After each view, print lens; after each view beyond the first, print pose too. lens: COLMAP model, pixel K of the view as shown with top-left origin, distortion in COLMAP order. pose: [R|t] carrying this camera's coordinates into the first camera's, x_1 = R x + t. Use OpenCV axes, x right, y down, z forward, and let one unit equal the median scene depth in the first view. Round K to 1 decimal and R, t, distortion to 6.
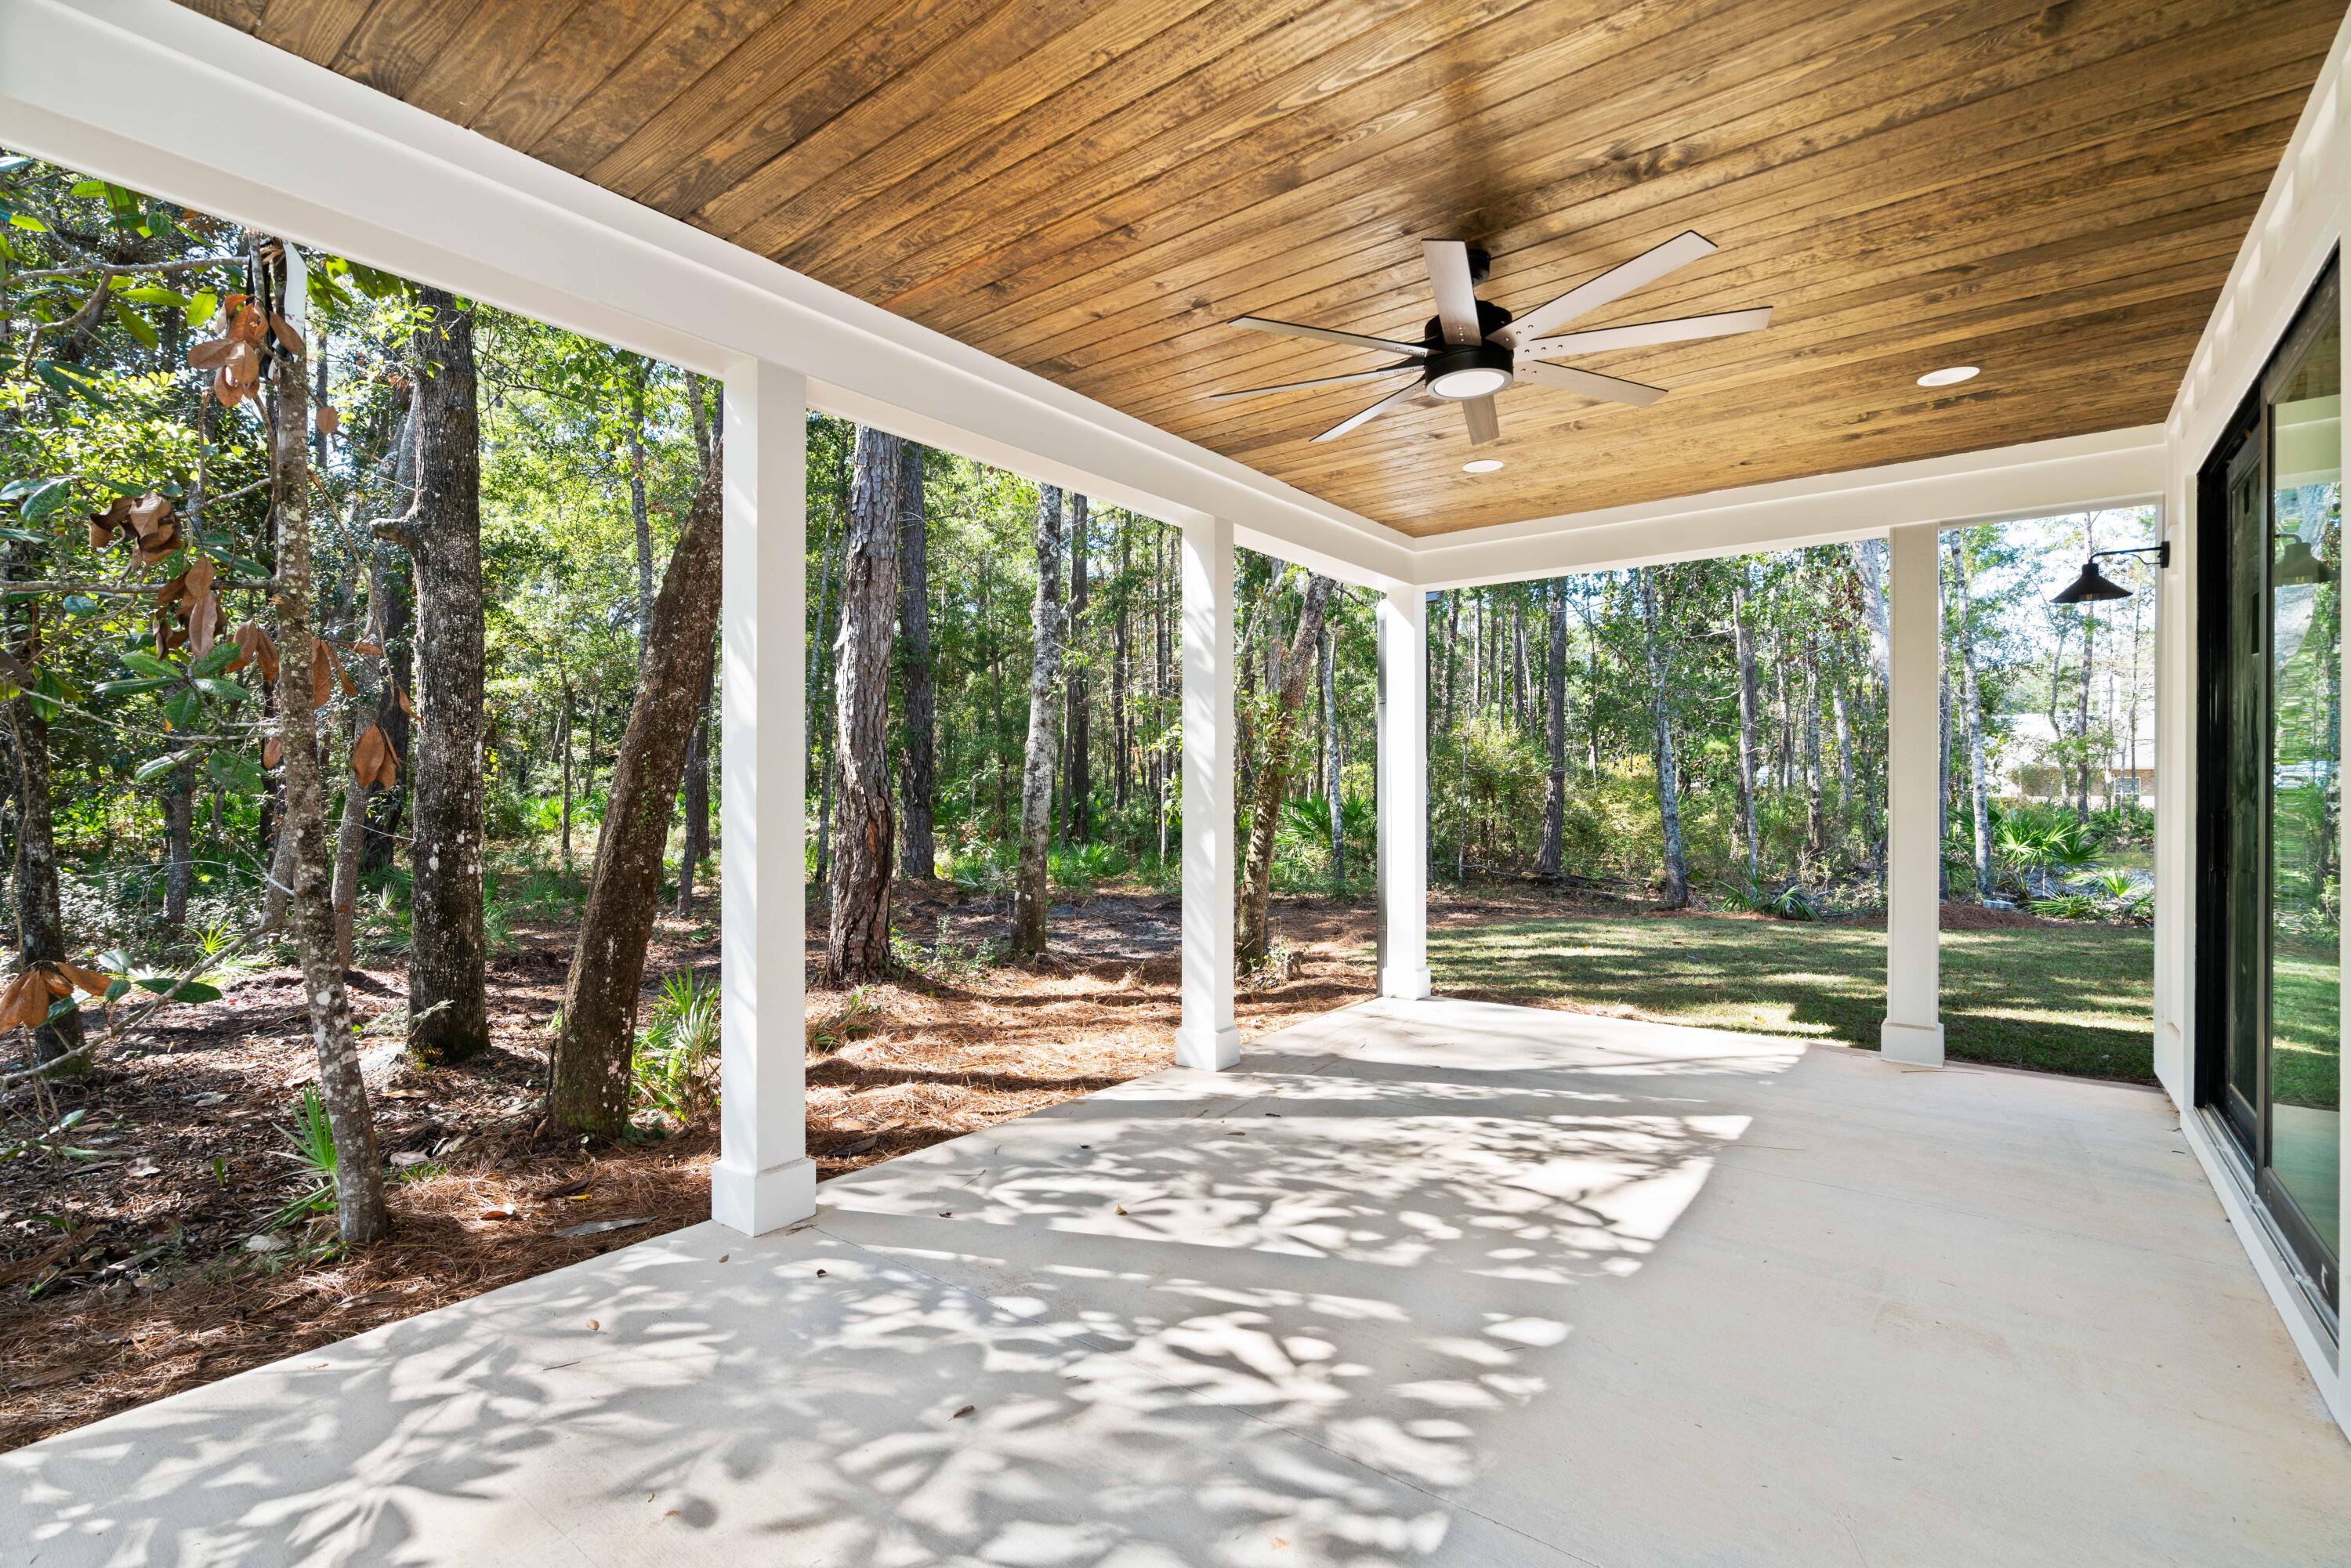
lens RADIAL K [[1061.2, 0, 1162.1], [0, 1061.2, 793.1], [0, 0, 1]] dist [-0.003187, 0.001081]
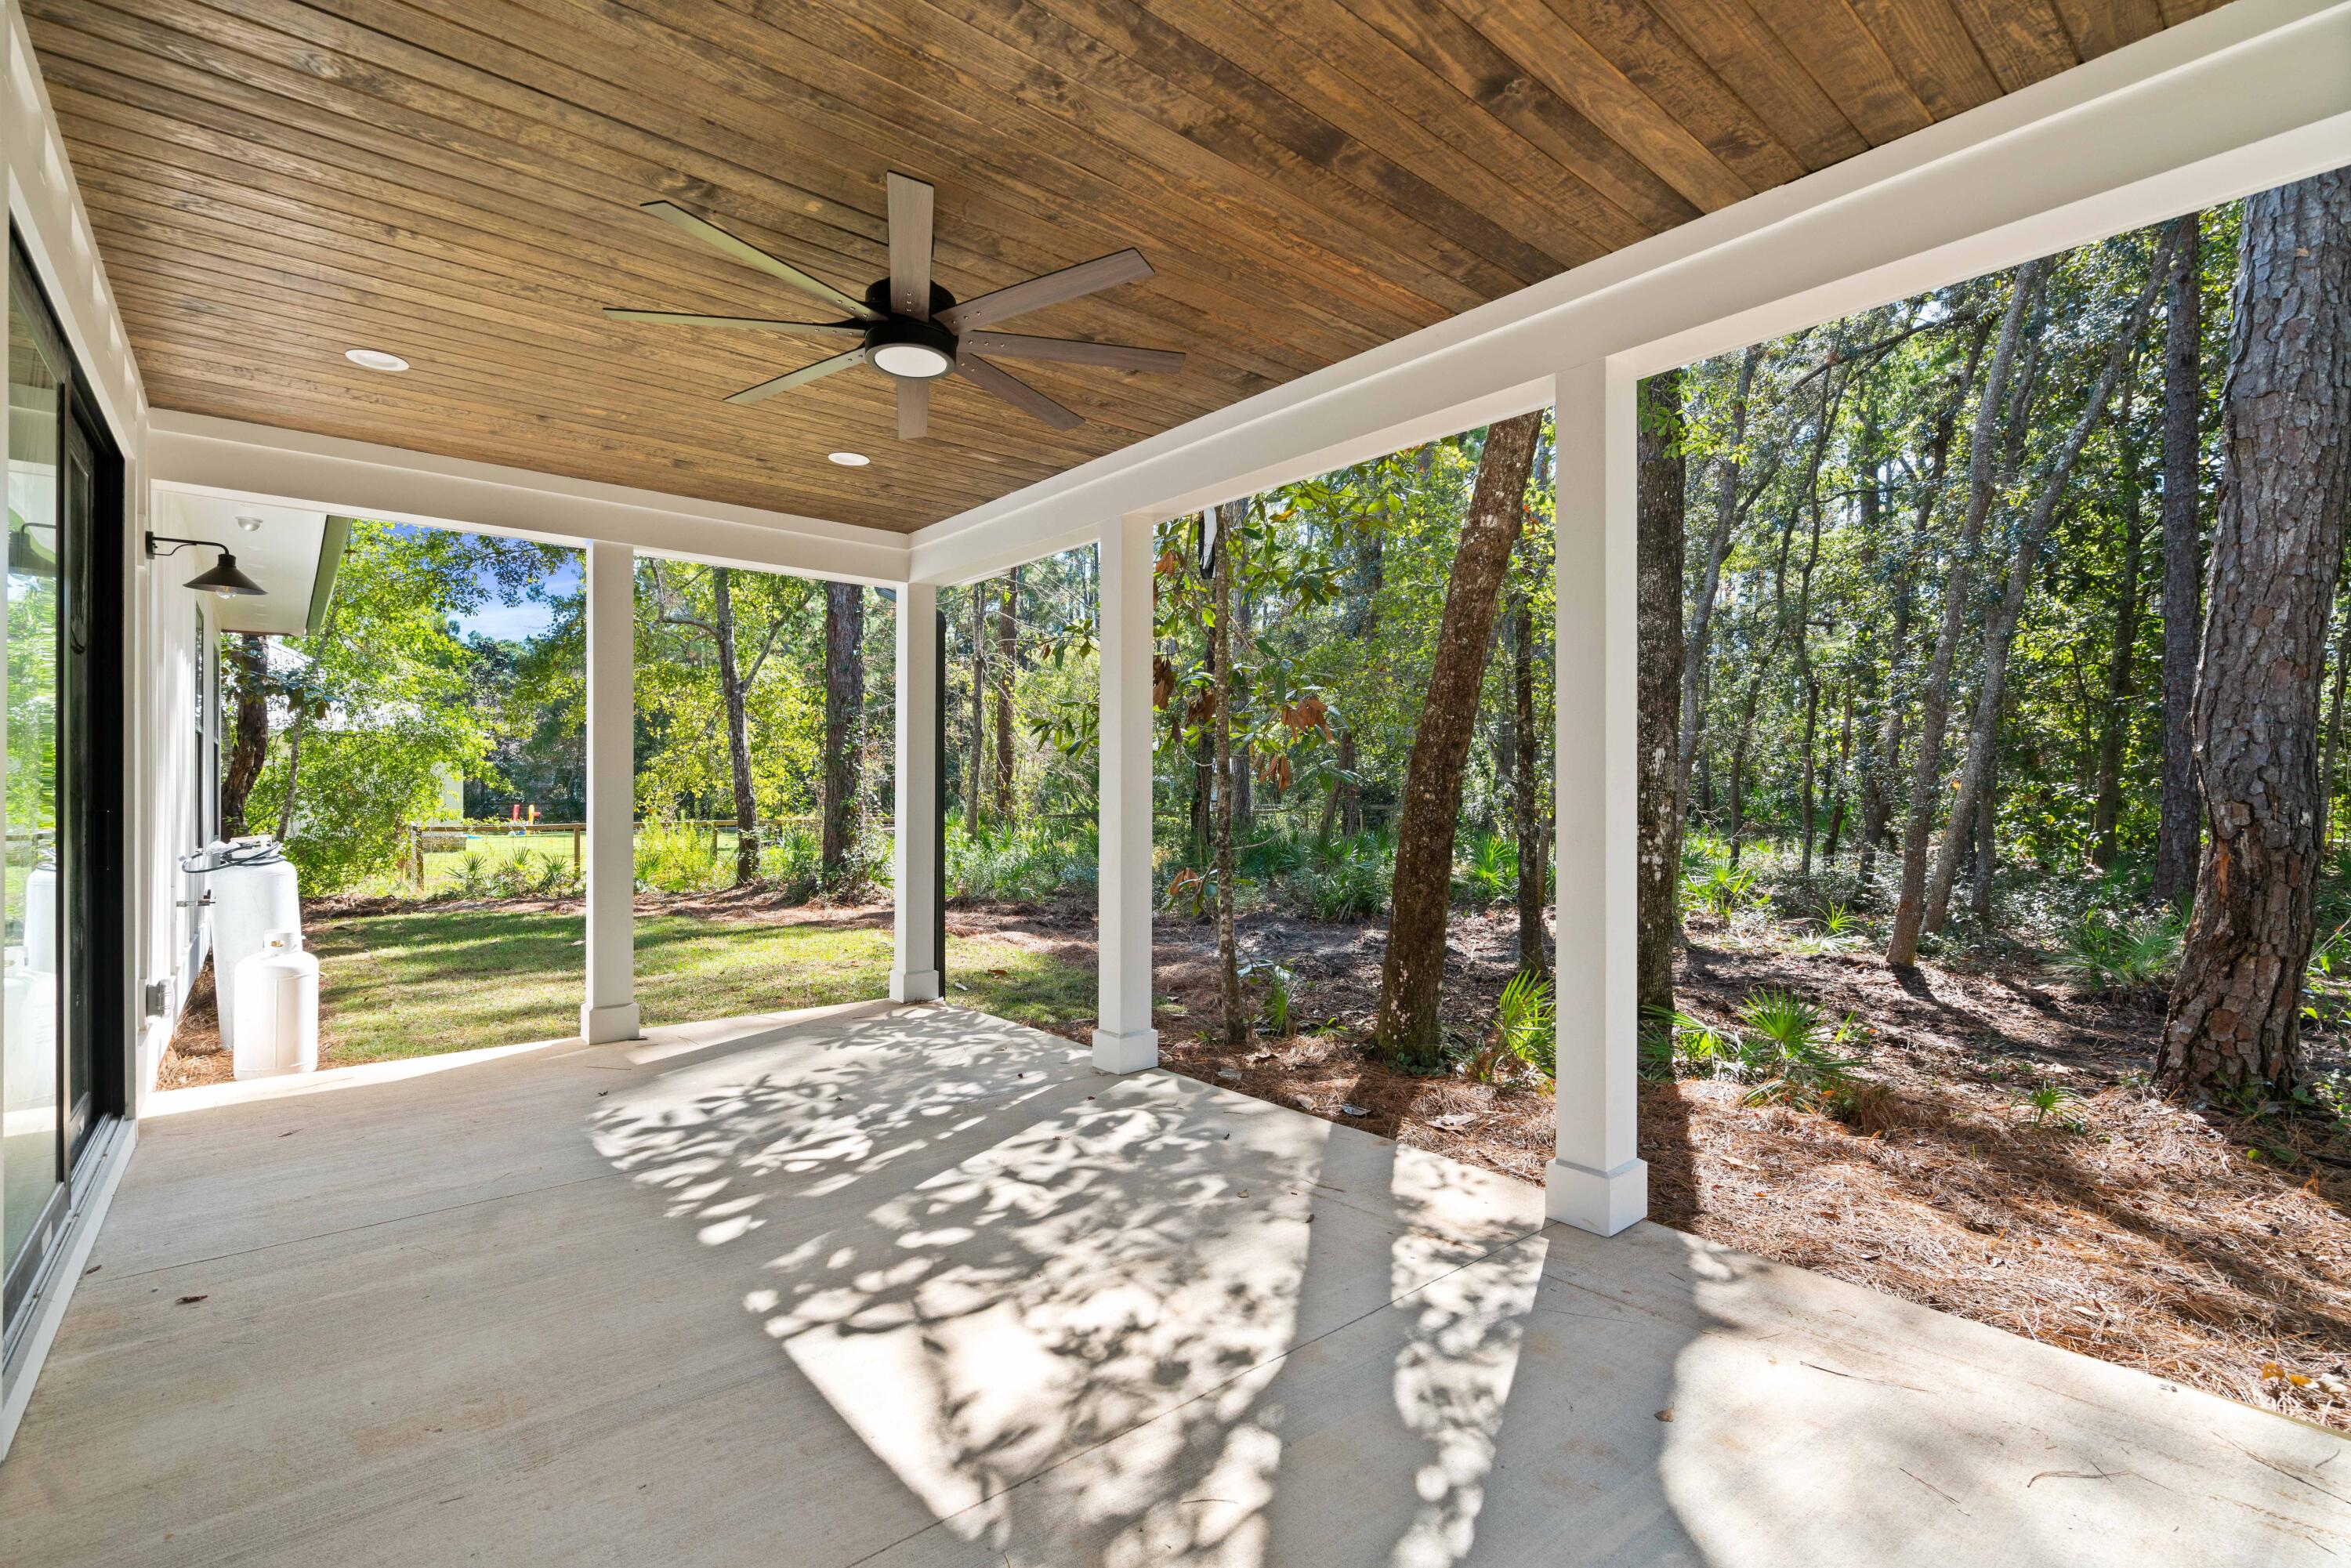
lens RADIAL K [[1061.2, 0, 1162.1], [0, 1061.2, 793.1], [0, 0, 1]] dist [-0.003187, 0.001081]
pose [[-0.208496, -0.002078, -0.978021, 1.117836], [-0.000366, 0.999998, -0.002047, 0.000606], [0.978023, -0.000069, -0.208496, 1.354446]]
